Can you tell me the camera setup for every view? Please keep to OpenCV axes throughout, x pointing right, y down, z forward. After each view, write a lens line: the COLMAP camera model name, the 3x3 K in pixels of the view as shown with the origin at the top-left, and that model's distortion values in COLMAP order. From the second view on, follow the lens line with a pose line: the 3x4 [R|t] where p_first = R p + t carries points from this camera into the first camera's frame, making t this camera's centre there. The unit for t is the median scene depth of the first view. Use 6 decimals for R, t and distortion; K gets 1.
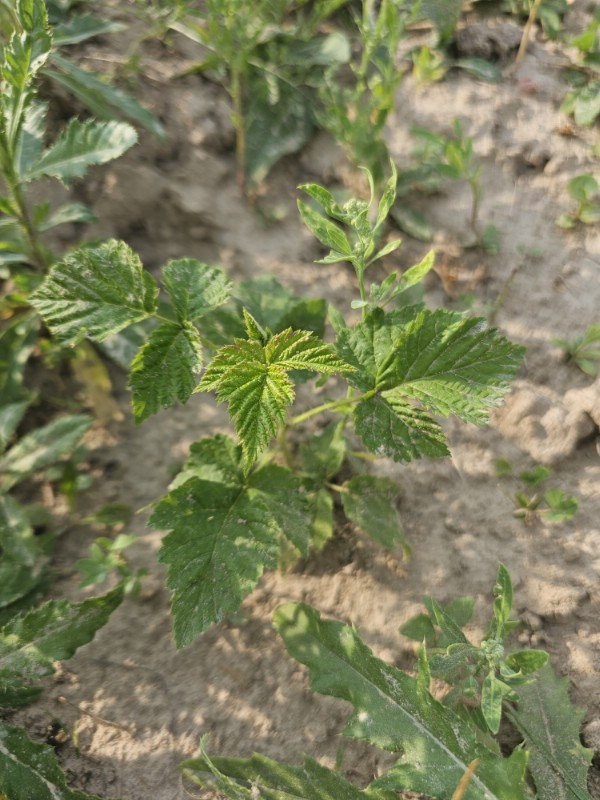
lens RADIAL K [[588.9, 0, 300.6], [0, 588.9, 400.6], [0, 0, 1]] dist [-0.024743, -0.001106]
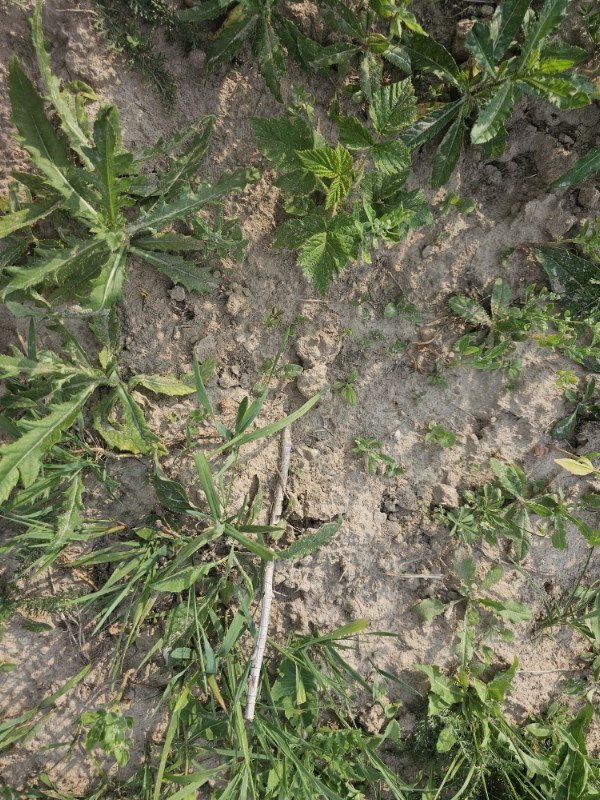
lens RADIAL K [[538.0, 0, 300.5], [0, 538.0, 399.4], [0, 0, 1]] dist [0.026644, -0.002451]
pose [[-0.281134, 0.943917, 0.173159, 0.314634], [-0.894350, -0.323129, 0.309396, -0.597133], [0.347997, -0.067883, 0.935035, -0.809567]]
